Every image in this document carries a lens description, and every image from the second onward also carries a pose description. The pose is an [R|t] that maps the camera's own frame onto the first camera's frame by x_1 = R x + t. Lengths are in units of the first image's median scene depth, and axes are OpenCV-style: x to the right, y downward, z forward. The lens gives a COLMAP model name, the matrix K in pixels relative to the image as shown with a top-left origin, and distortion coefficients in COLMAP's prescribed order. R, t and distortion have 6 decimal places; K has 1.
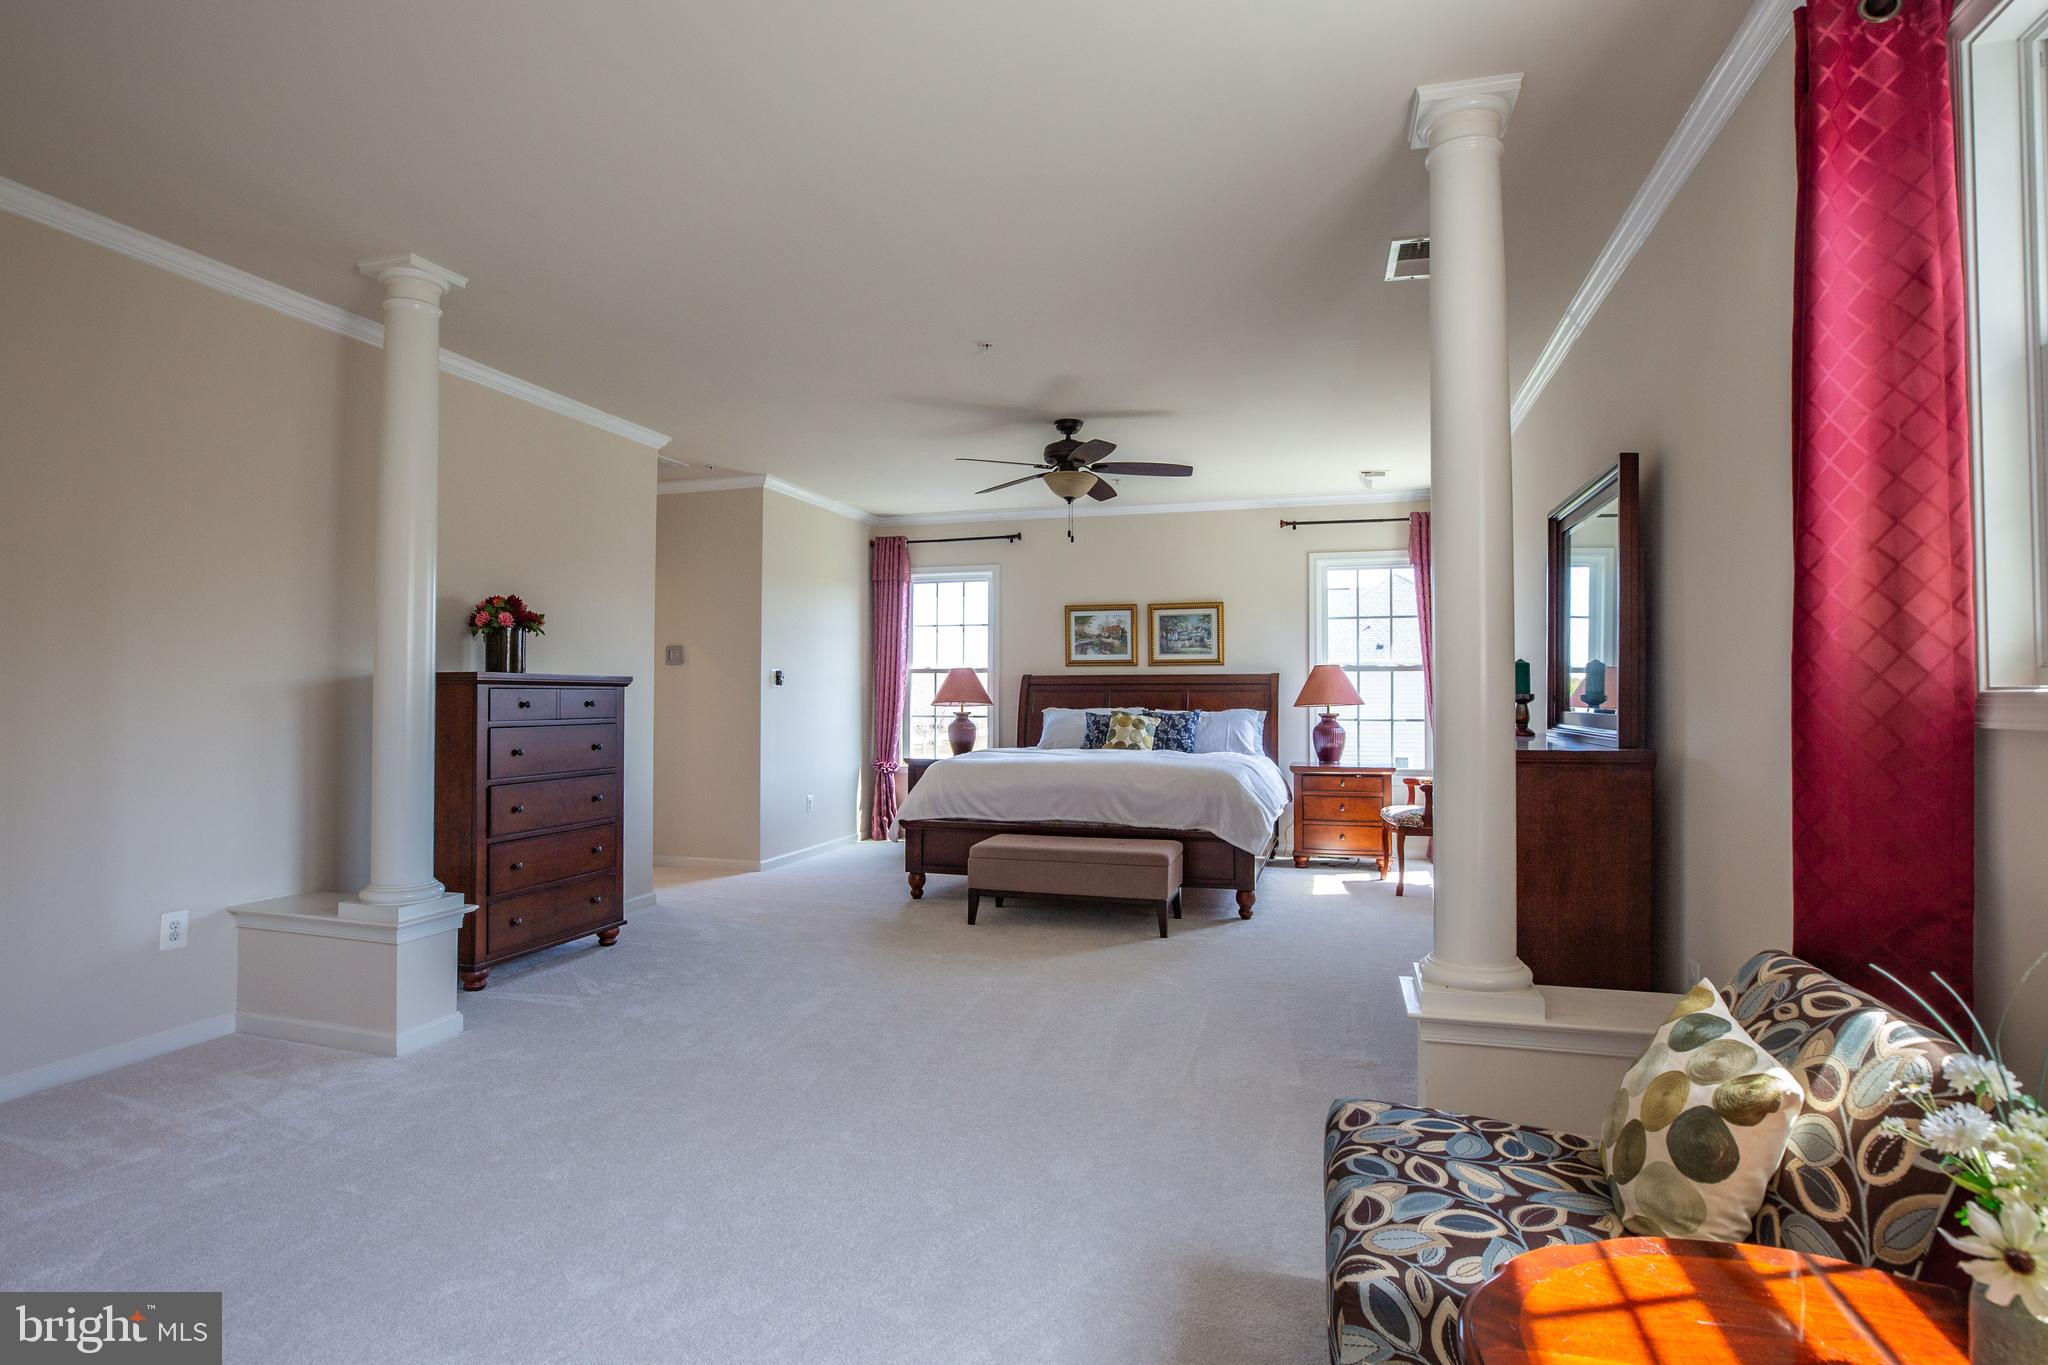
lens RADIAL K [[1018.4, 0, 1025.9], [0, 1018.4, 672.0], [0, 0, 1]] dist [-0.003273, 0.000358]
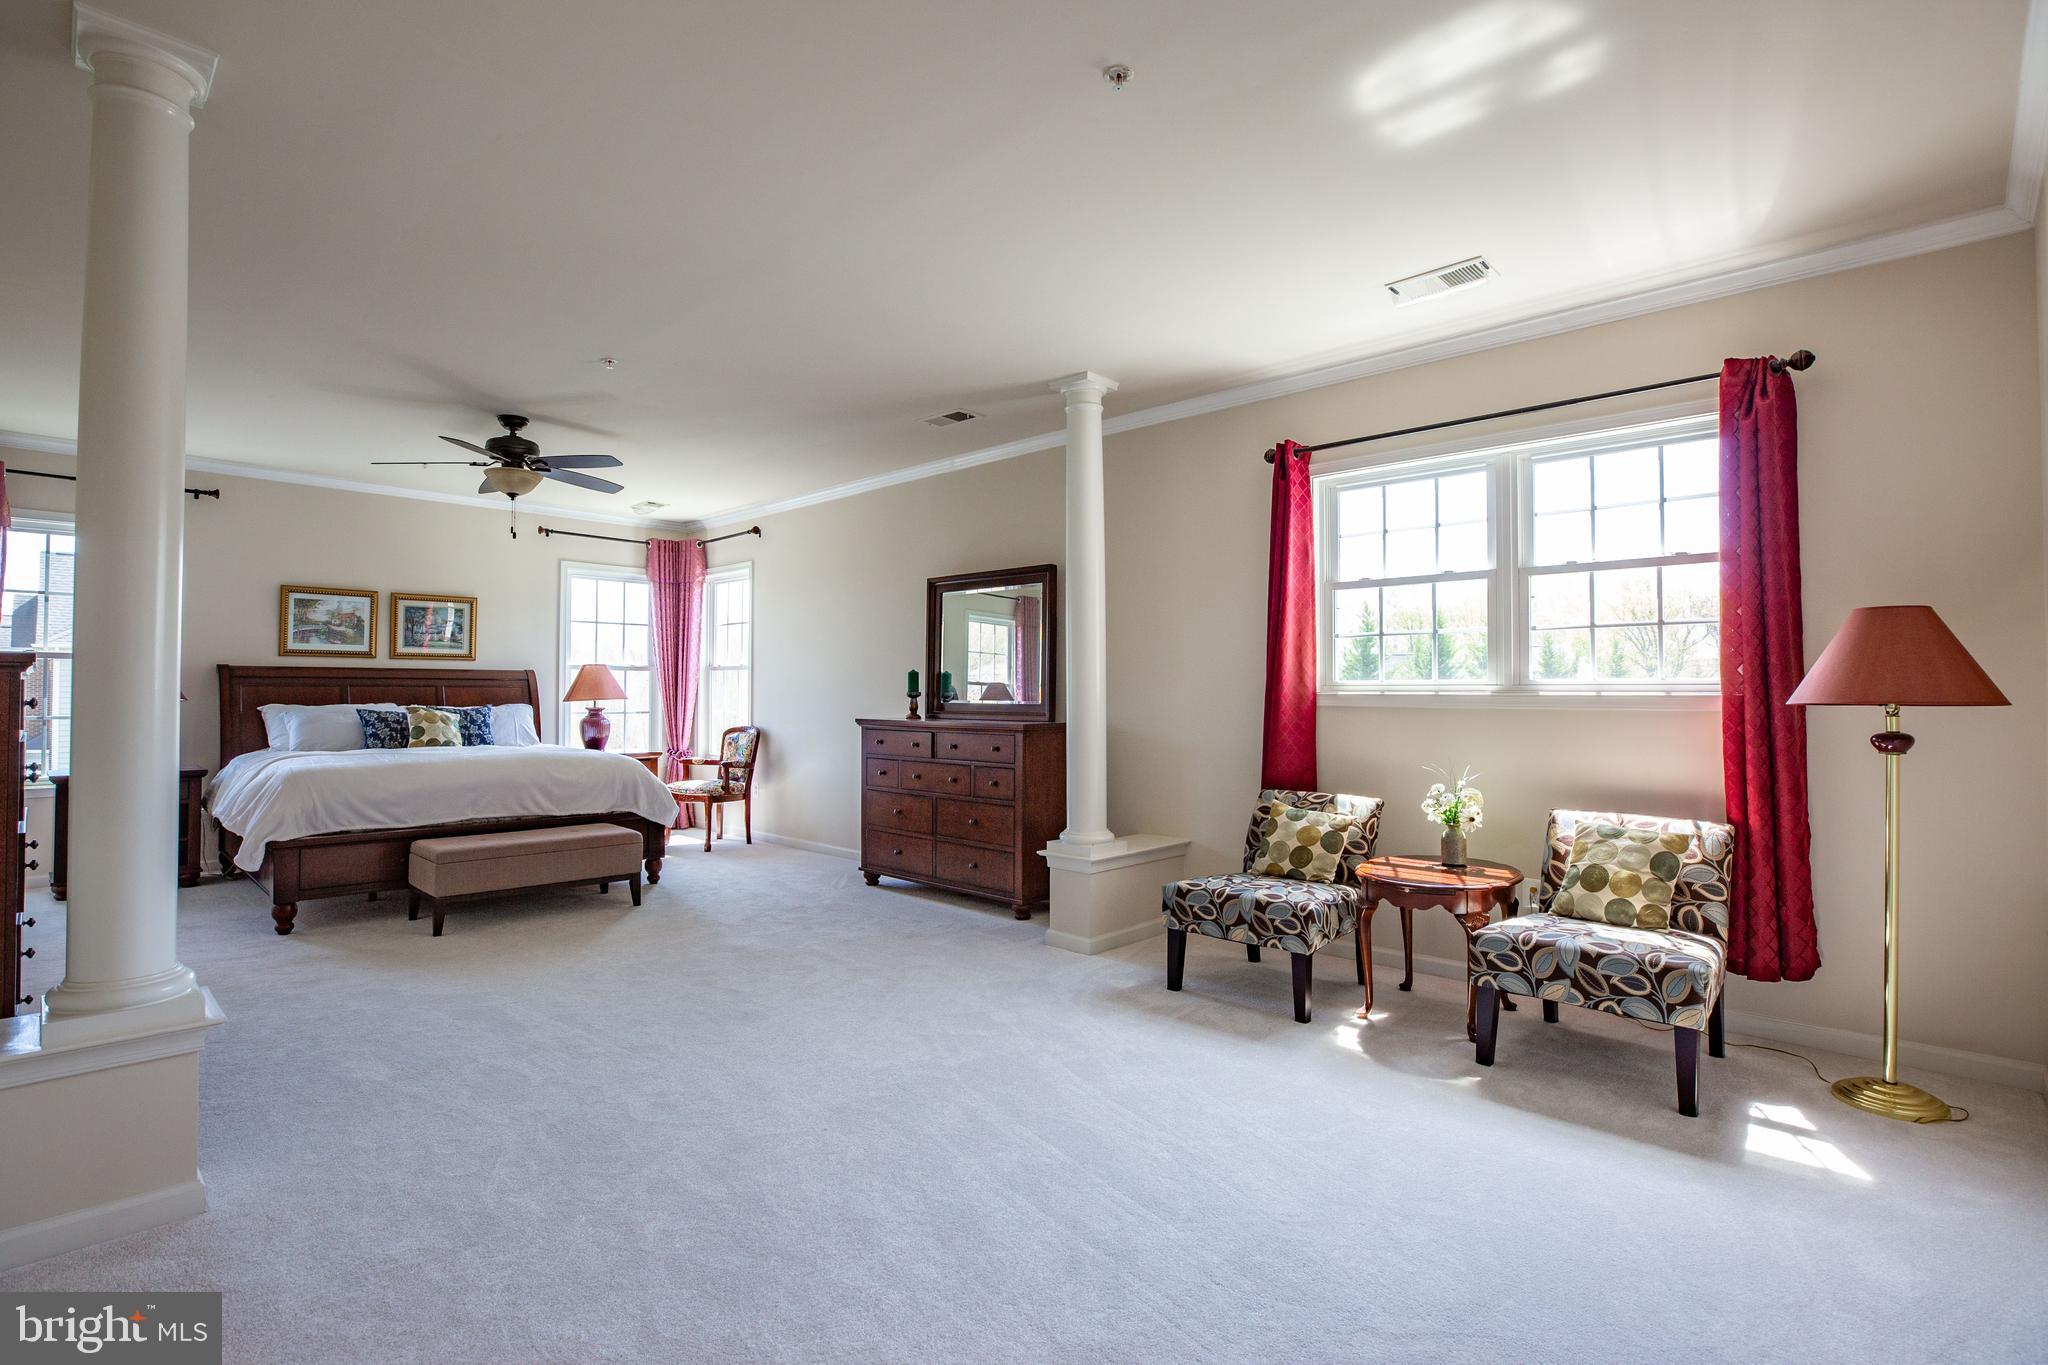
lens RADIAL K [[965.0, 0, 1022.0], [0, 965.0, 684.3], [0, 0, 1]] dist [-0.041587, 0.012236]
pose [[0.473364, 0.009823, 0.880812, -0.412534], [-0.024625, 0.999695, 0.002085, 0.001446], [-0.880523, -0.022677, 0.473461, 0.083956]]
